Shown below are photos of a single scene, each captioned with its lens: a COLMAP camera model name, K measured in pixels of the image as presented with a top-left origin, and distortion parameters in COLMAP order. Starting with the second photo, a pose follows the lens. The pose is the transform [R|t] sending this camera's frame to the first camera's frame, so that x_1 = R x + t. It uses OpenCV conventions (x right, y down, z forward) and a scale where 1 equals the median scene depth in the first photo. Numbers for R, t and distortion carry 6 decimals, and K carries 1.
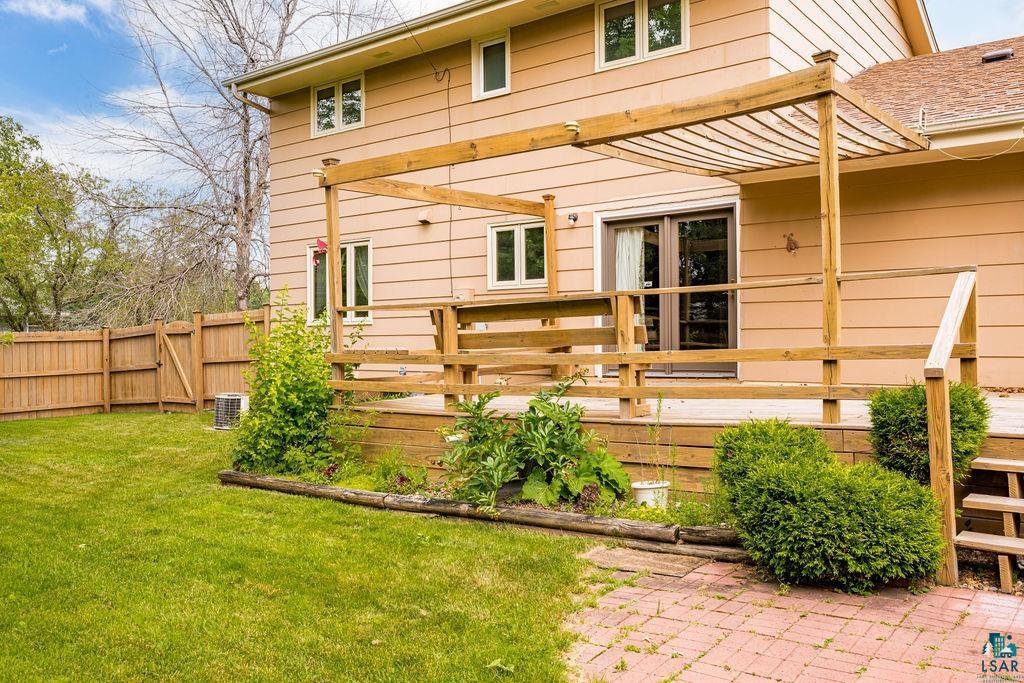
lens RADIAL K [[814.0, 0, 512.0], [0, 814.0, 341.5], [0, 0, 1]] dist [0.003019, 0.000624]
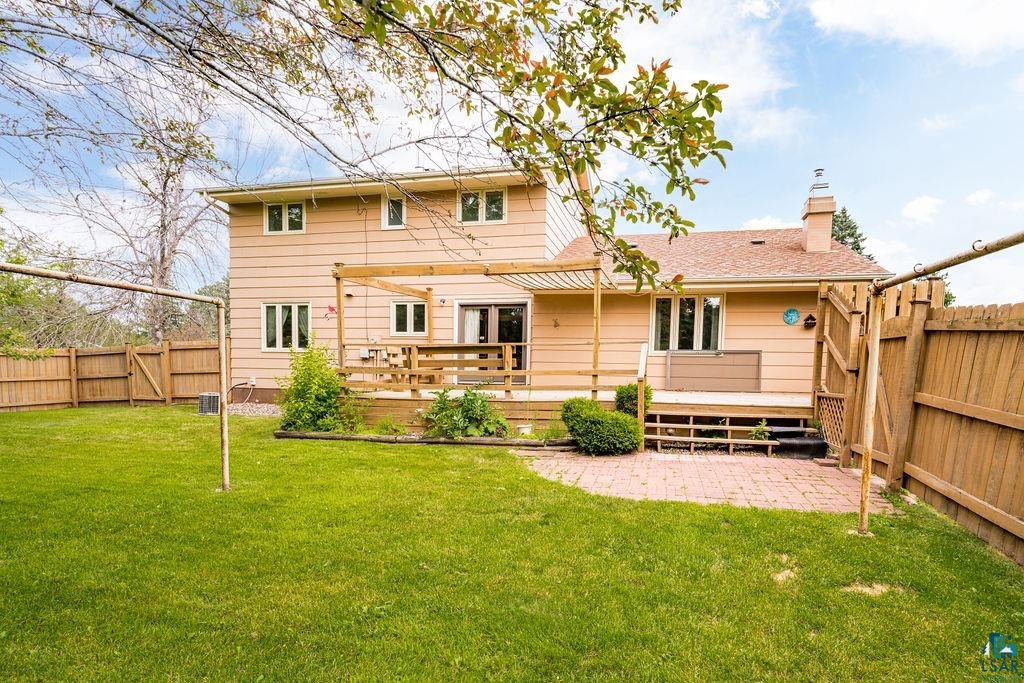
lens RADIAL K [[529.3, 0, 510.7], [0, 529.3, 409.7], [0, 0, 1]] dist [-0.001486, -0.000592]
pose [[0.918354, -0.004828, 0.395730, -0.272591], [-0.025477, 0.997130, 0.071288, 0.010312], [-0.394939, -0.075549, 0.915596, -0.227269]]
